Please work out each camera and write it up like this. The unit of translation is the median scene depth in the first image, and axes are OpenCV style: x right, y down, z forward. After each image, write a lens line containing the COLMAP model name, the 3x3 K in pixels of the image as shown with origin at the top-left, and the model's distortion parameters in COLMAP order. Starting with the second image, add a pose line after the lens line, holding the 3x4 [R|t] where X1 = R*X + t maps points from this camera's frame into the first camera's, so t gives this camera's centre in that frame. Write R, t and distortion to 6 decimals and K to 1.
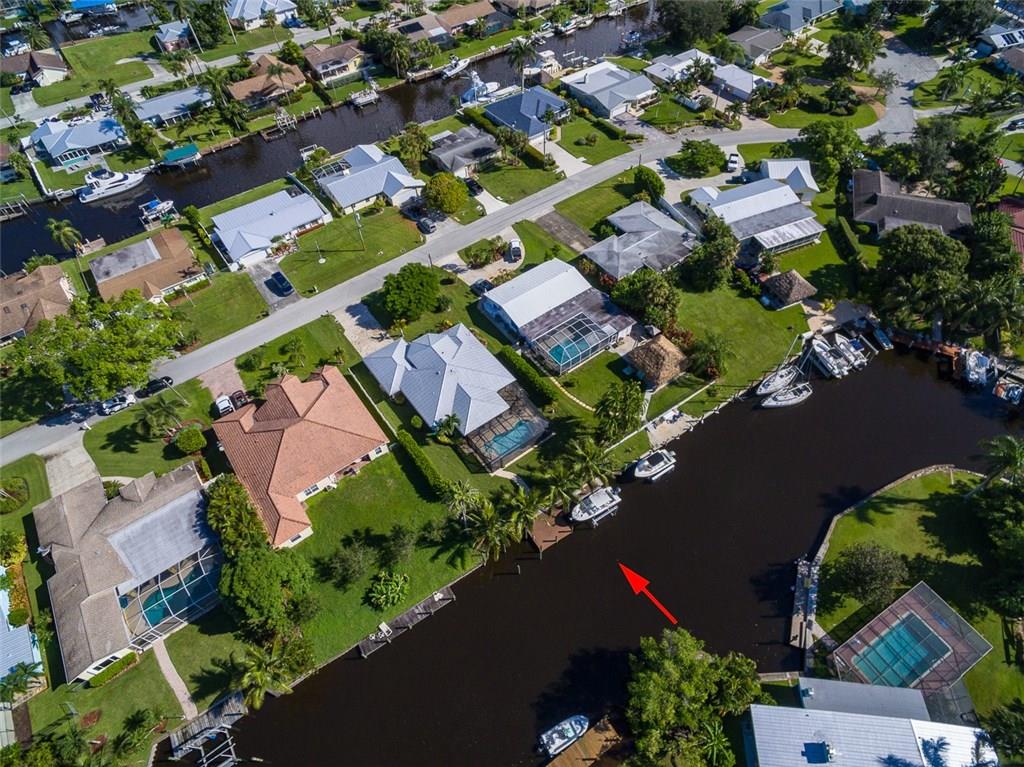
lens RADIAL K [[563.5, 0, 518.2], [0, 563.5, 384.3], [0, 0, 1]] dist [0.008585, 0.000829]
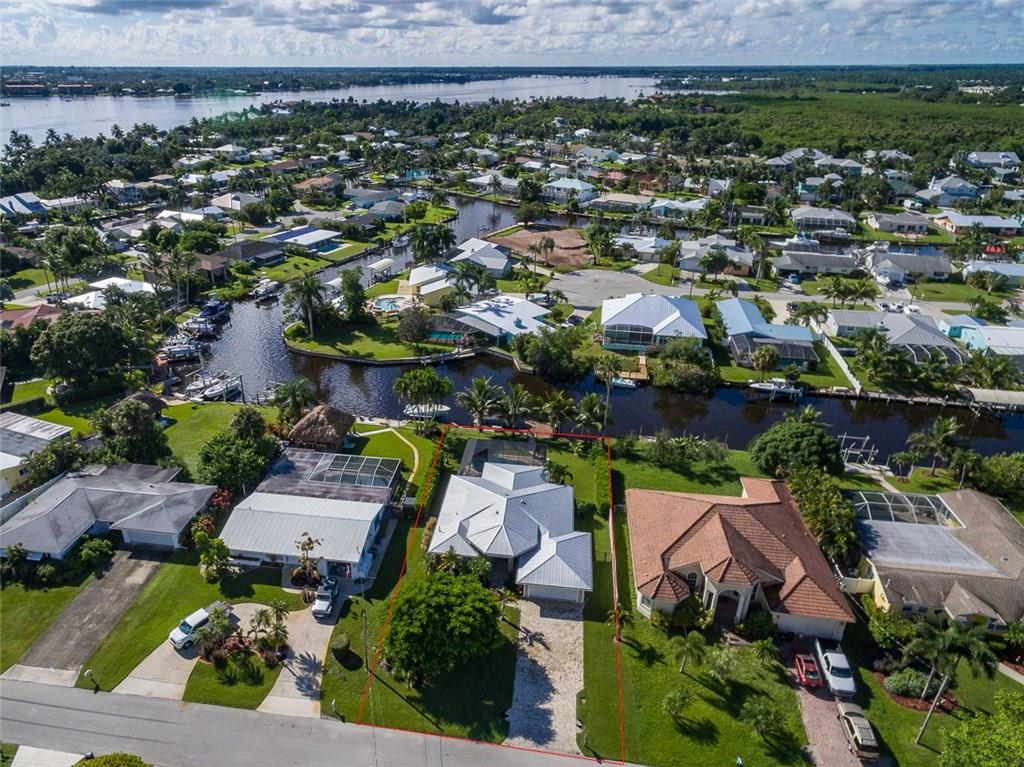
lens RADIAL K [[695.4, 0, 453.8], [0, 695.4, 385.2], [0, 0, 1]] dist [0.002918, -0.001197]
pose [[-0.697670, -0.270438, 0.663415, -0.523357], [0.577375, 0.335980, 0.744148, -0.657223], [-0.424141, 0.902209, -0.078259, 0.789561]]
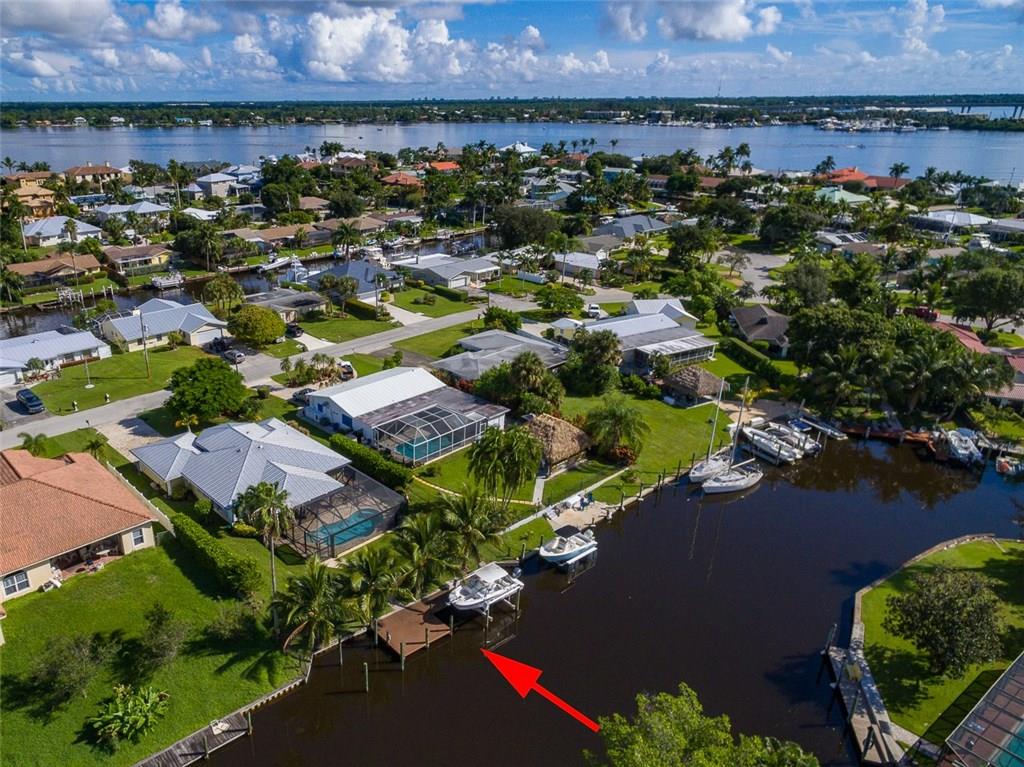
lens RADIAL K [[721.7, 0, 389.8], [0, 721.7, 387.5], [0, 0, 1]] dist [0.011919, -0.002105]
pose [[0.997260, -0.008330, 0.073504, -0.017811], [0.044371, 0.862401, -0.504277, 0.301975], [-0.059189, 0.506157, 0.860408, 0.147873]]
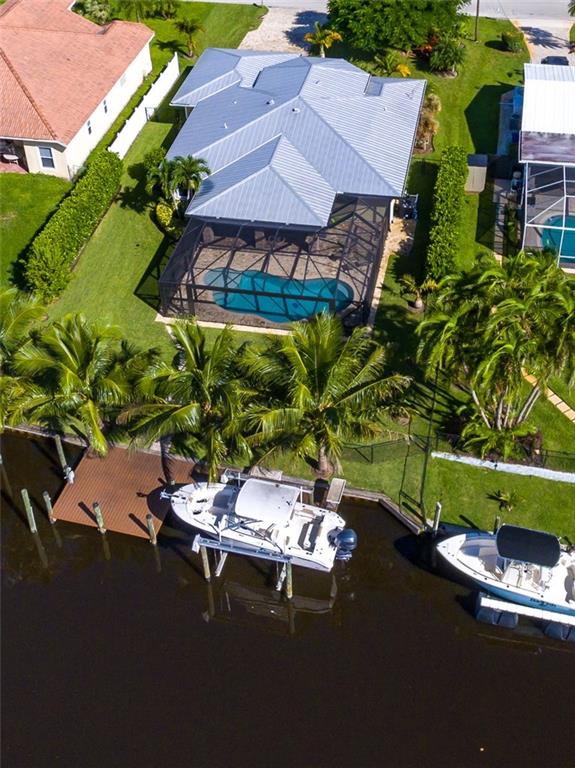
lens RADIAL K [[964.3, 0, 308.8], [0, 964.3, 262.6], [0, 0, 1]] dist [0.004791, -0.011702]
pose [[0.675153, 0.448342, -0.585797, 0.290354], [-0.578393, 0.814616, -0.043150, 0.075026], [0.457854, 0.367954, 0.809308, 0.382877]]
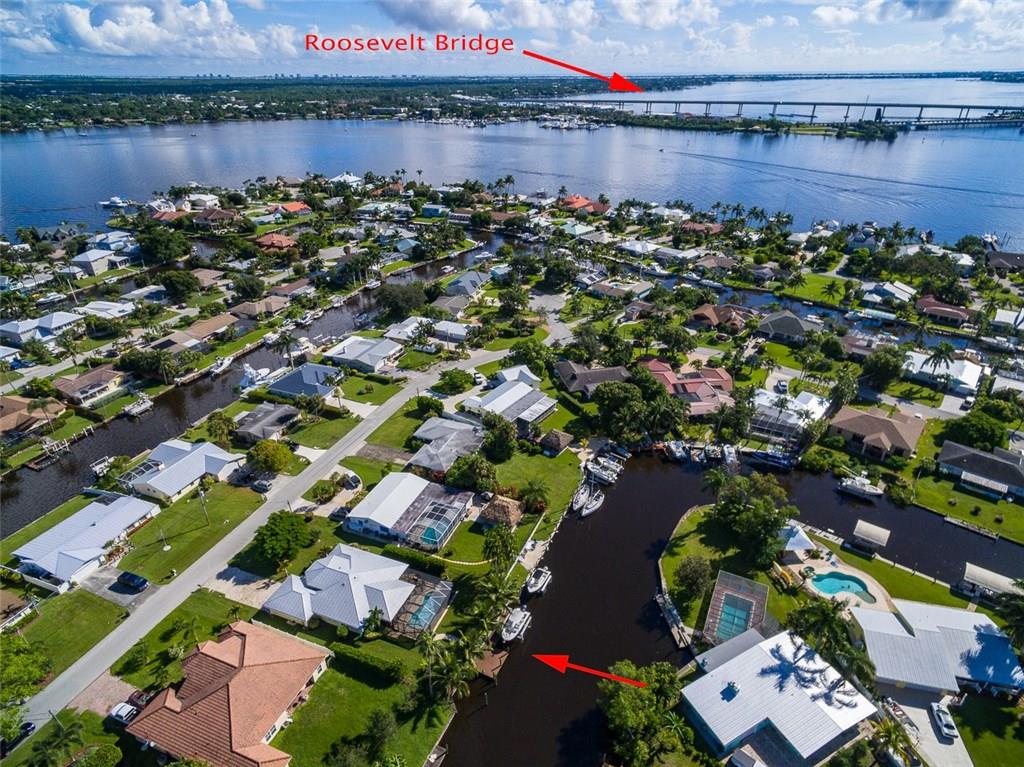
lens RADIAL K [[575.1, 0, 517.5], [0, 575.1, 382.0], [0, 0, 1]] dist [0.013560, 0.002041]
pose [[0.849392, -0.227646, 0.476141, -0.249237], [0.404537, 0.860245, -0.310368, 0.107603], [-0.338944, 0.456241, 0.822776, -0.219730]]
